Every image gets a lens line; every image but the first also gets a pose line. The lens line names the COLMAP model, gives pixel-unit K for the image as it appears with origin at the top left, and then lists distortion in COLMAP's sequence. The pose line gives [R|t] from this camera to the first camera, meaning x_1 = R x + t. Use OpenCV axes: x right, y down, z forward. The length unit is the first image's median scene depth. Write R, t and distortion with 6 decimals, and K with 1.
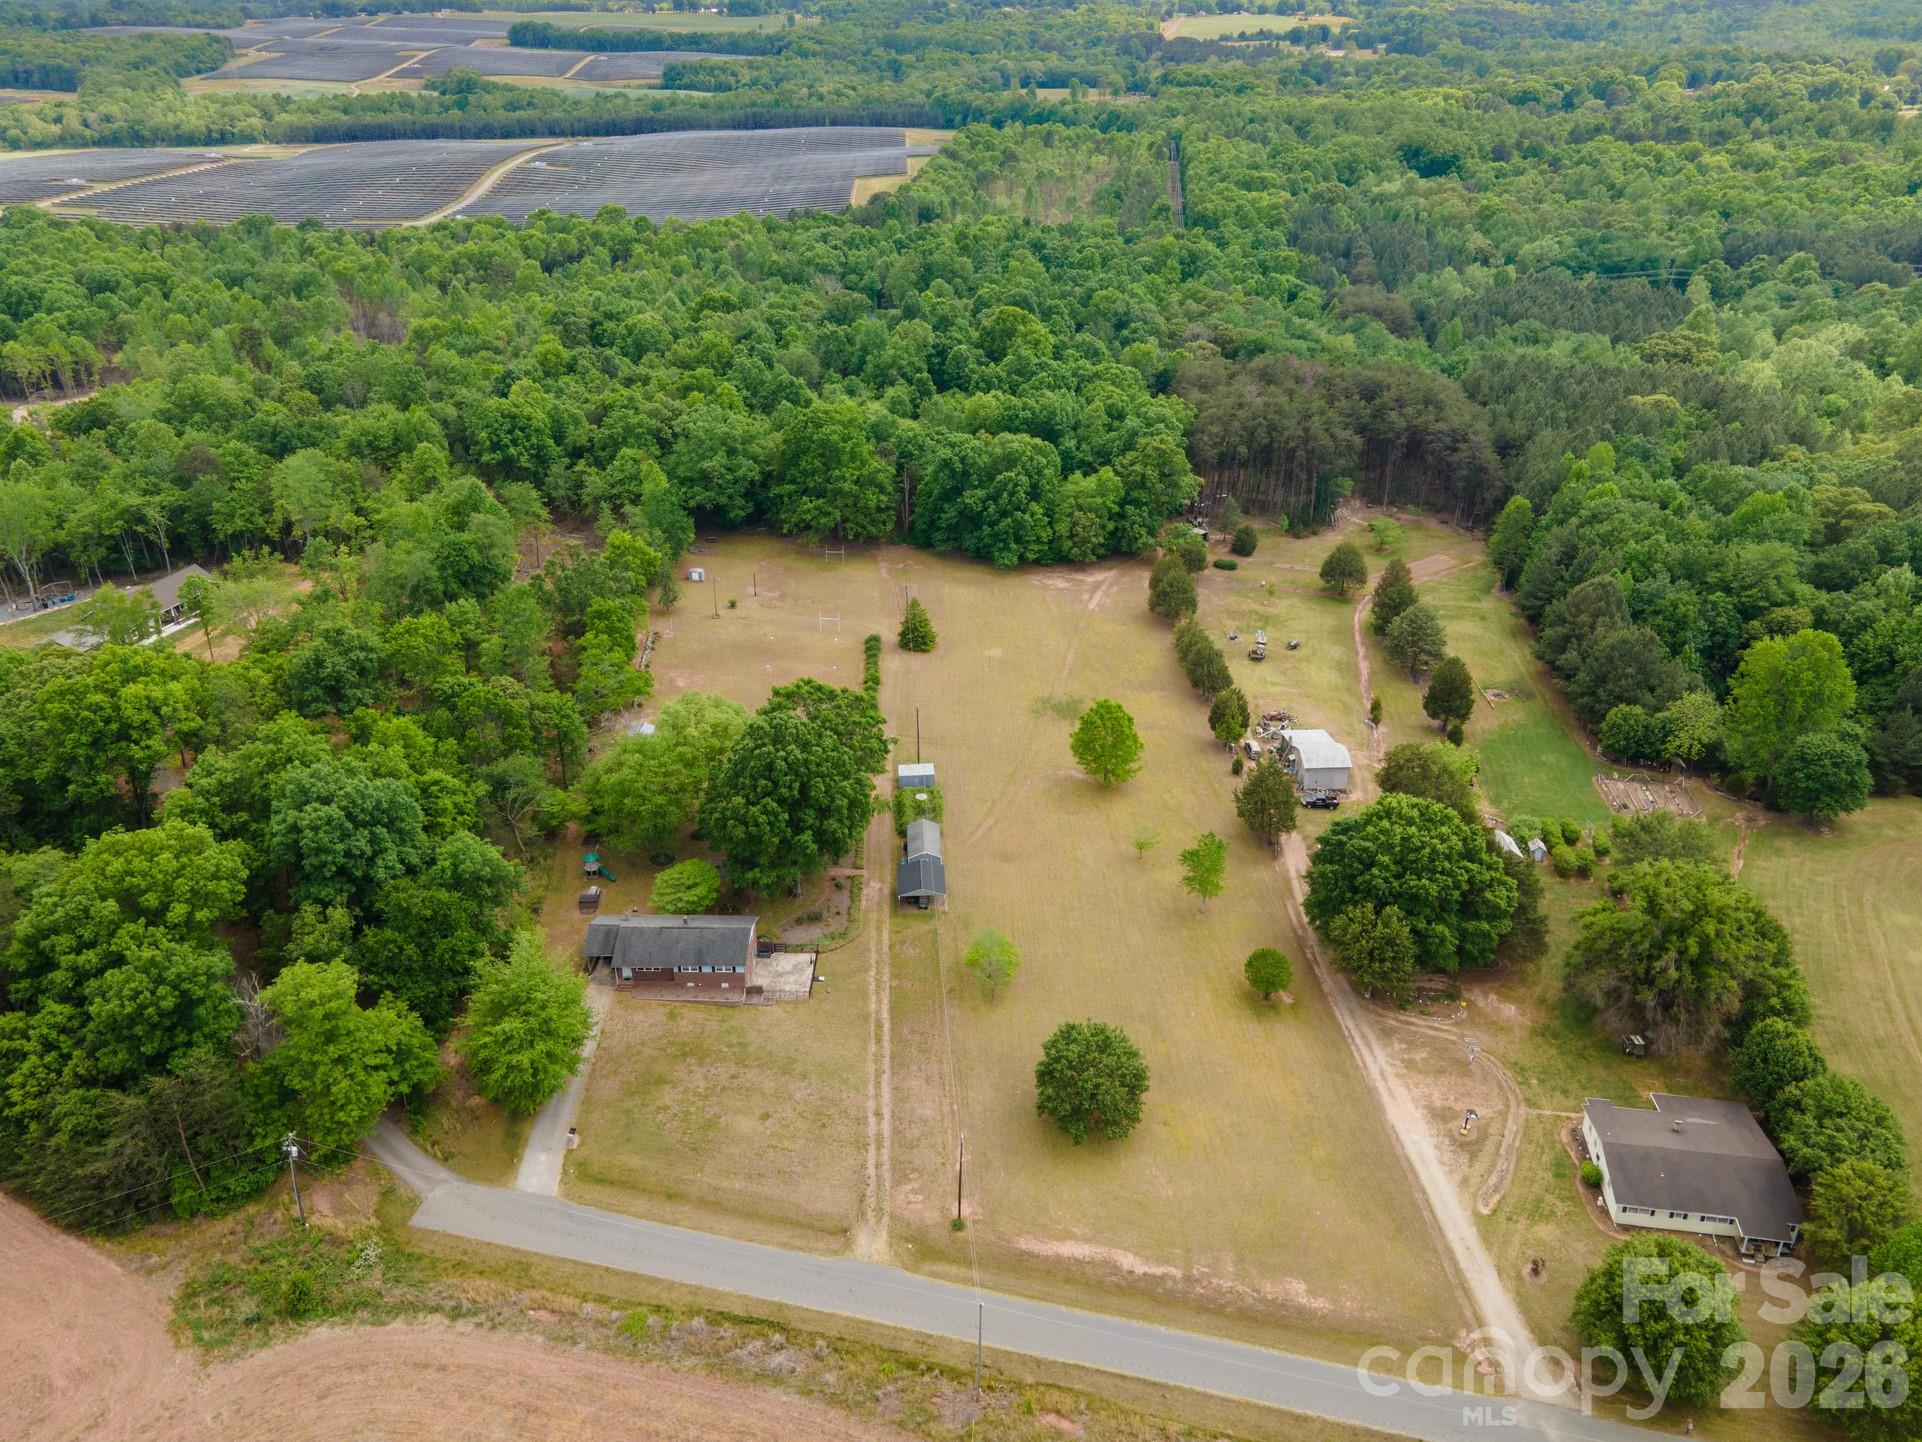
lens RADIAL K [[1396.5, 0, 965.8], [0, 1396.5, 717.3], [0, 0, 1]] dist [0.046133, 0.003685]
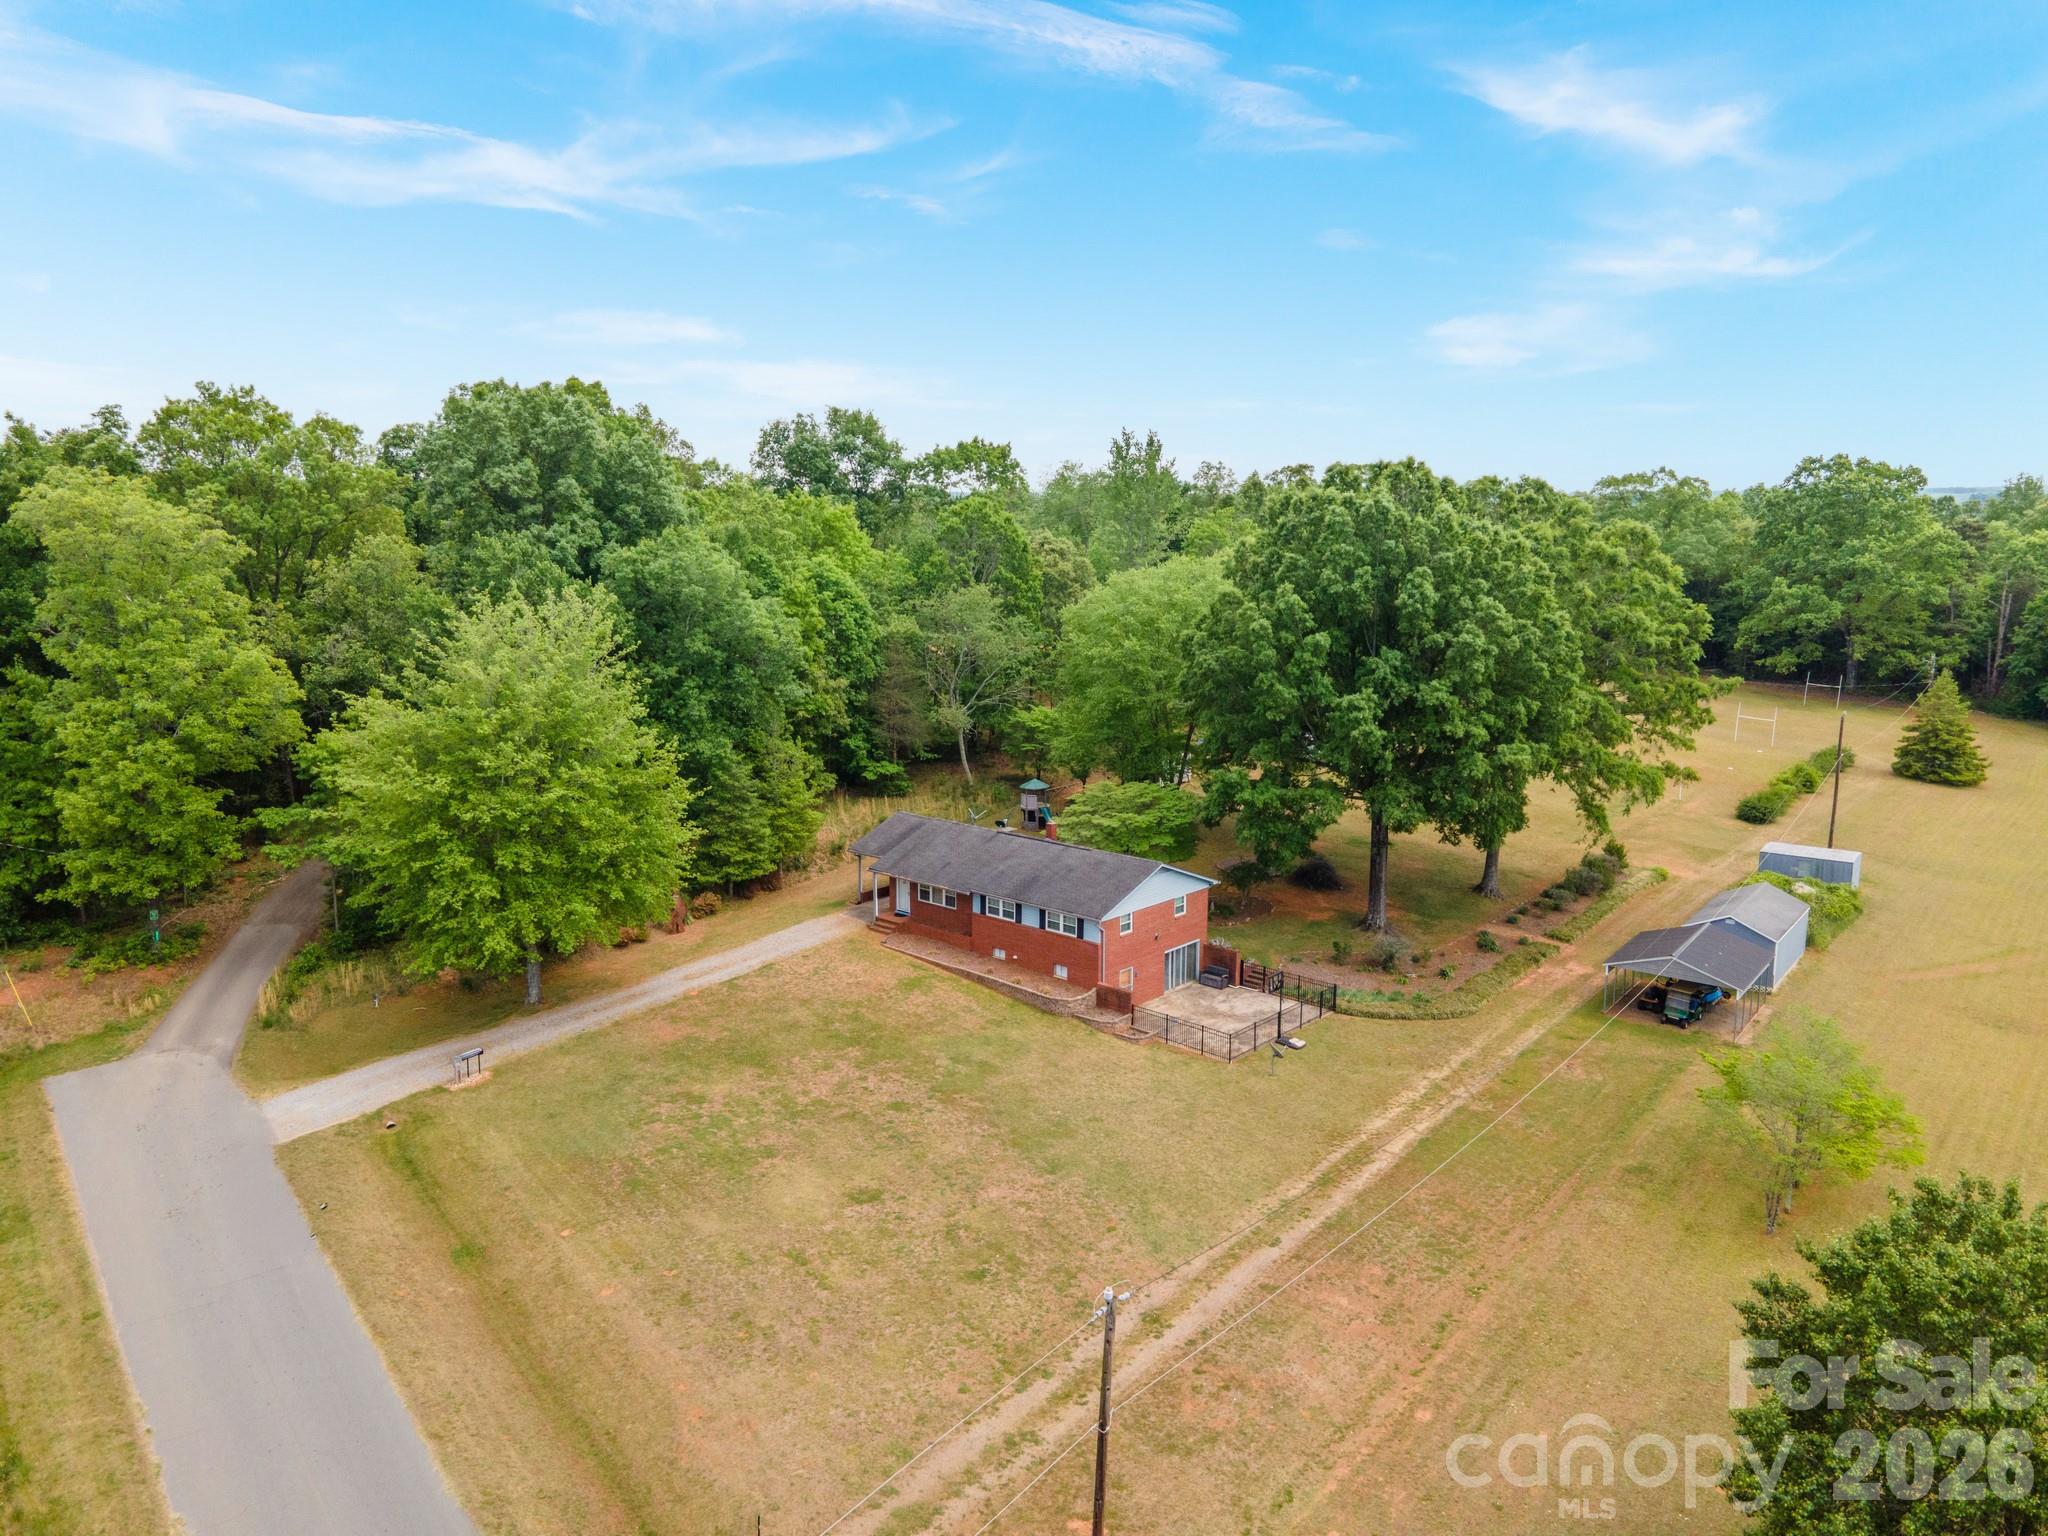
lens RADIAL K [[1488.0, 0, 1016.4], [0, 1488.0, 774.0], [0, 0, 1]] dist [0.046133, 0.003685]
pose [[0.766103, 0.127505, -0.629944, 0.077293], [-0.292588, 0.941862, -0.165189, 0.189958], [0.572258, 0.310866, 0.758870, 0.573505]]
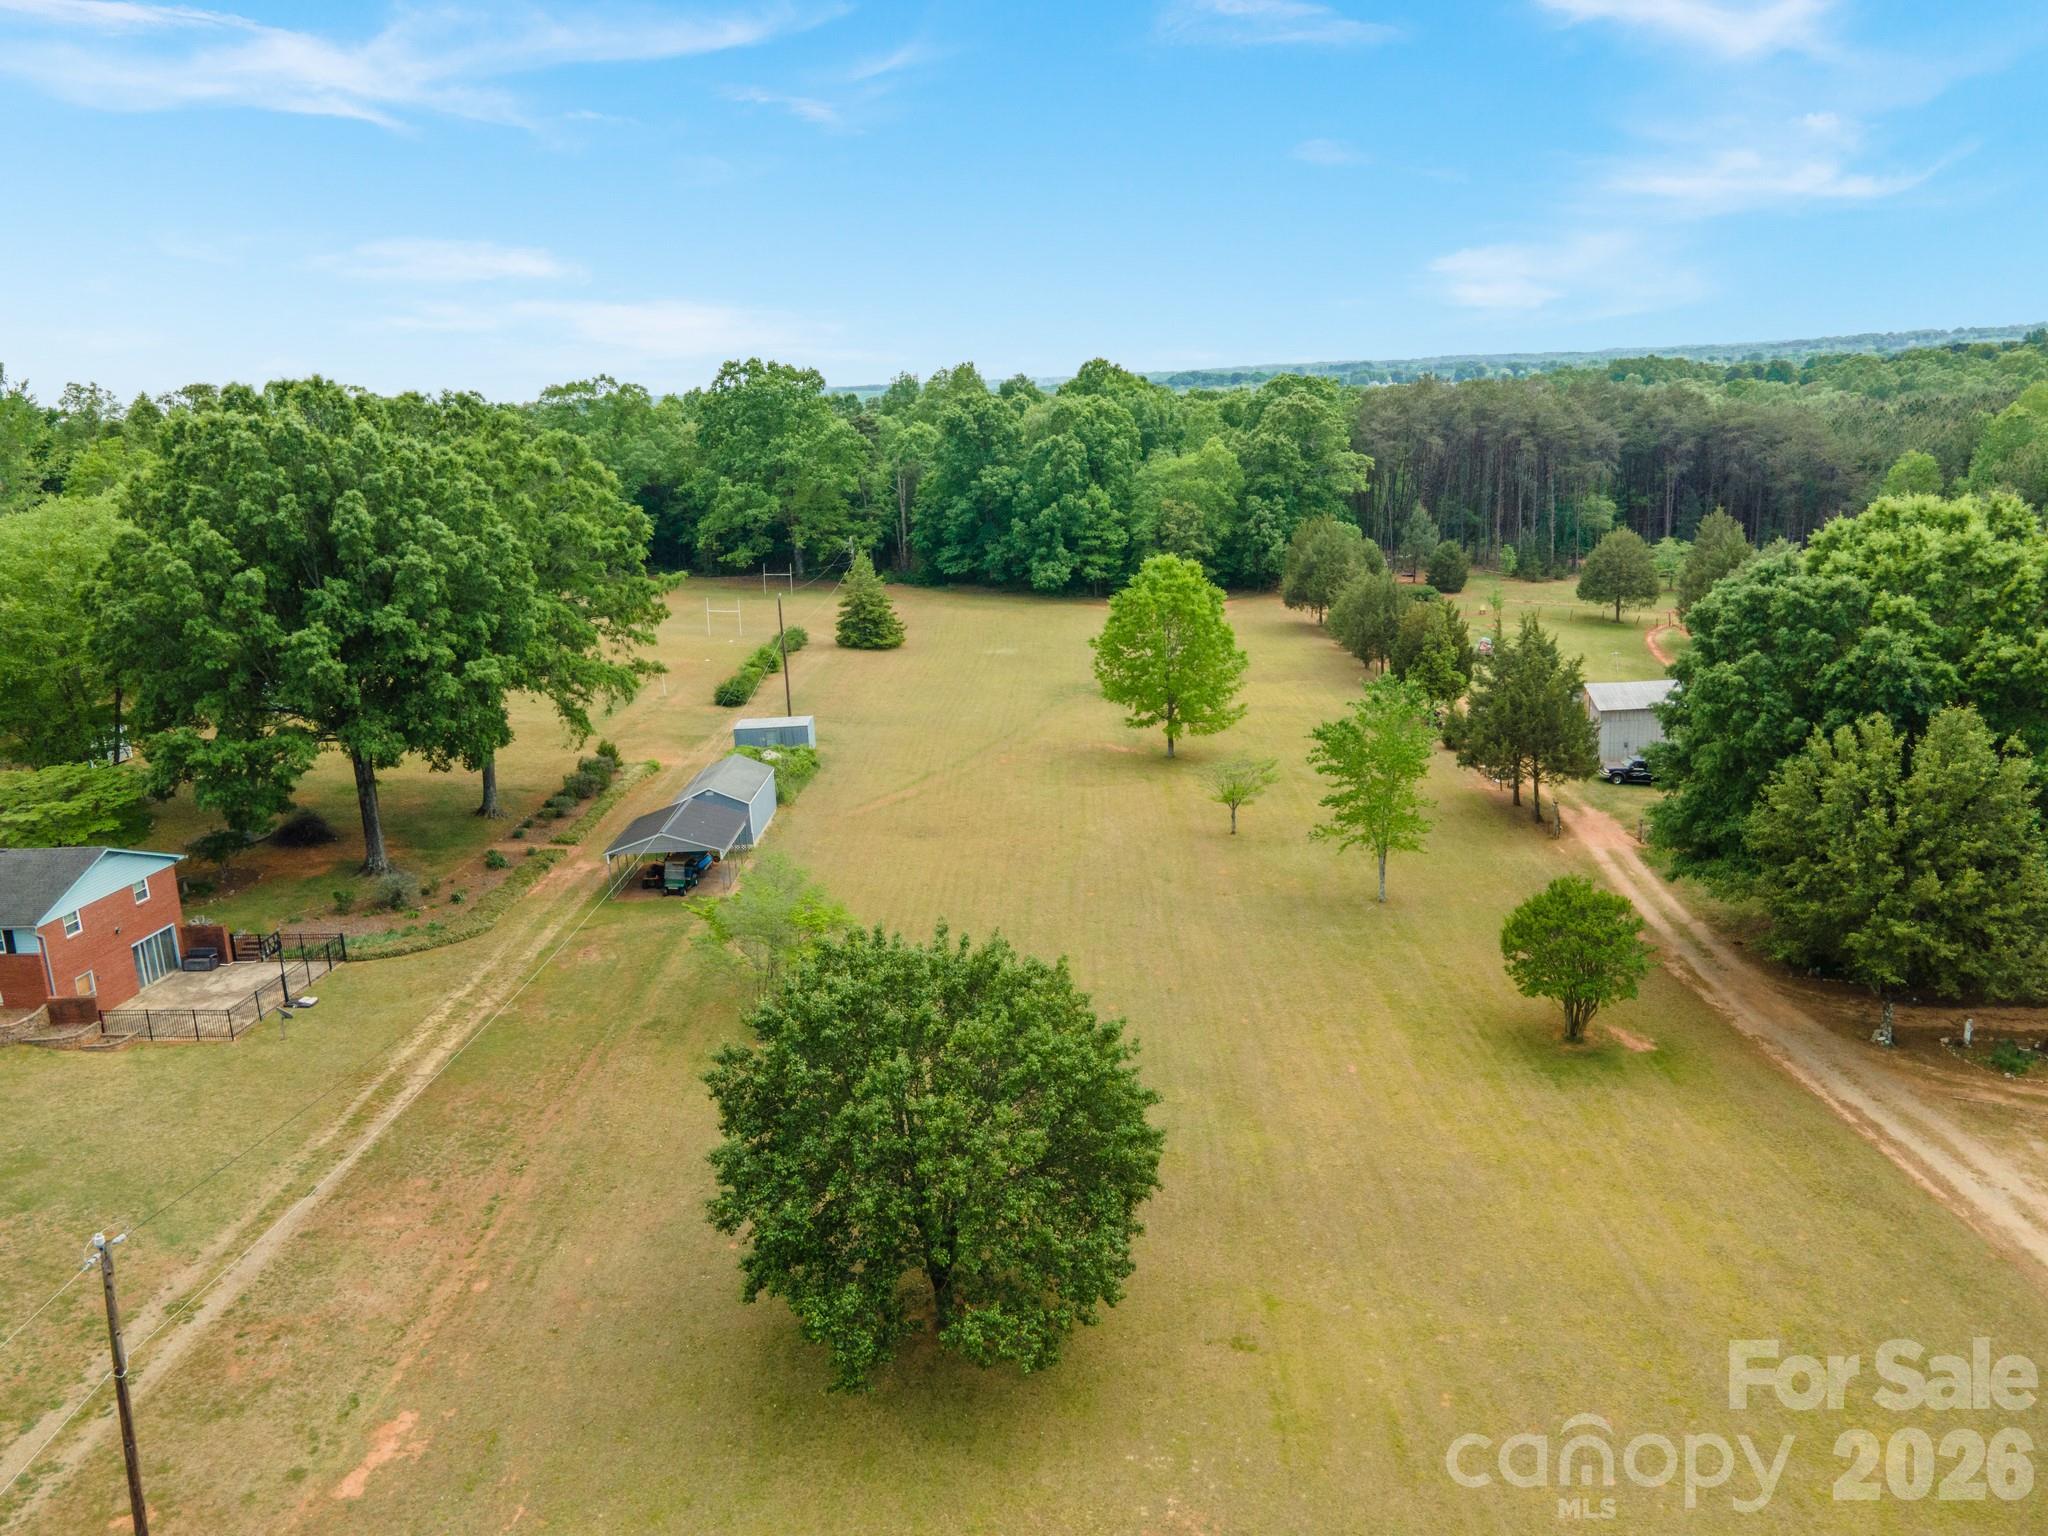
lens RADIAL K [[1597.8, 0, 1010.5], [0, 1597.8, 764.7], [0, 0, 1]] dist [0.049238, 0.007544]
pose [[0.996862, -0.023373, -0.075635, 0.100682], [0.006007, 0.974999, -0.222129, 0.202364], [0.078936, 0.220977, 0.972079, 0.546568]]
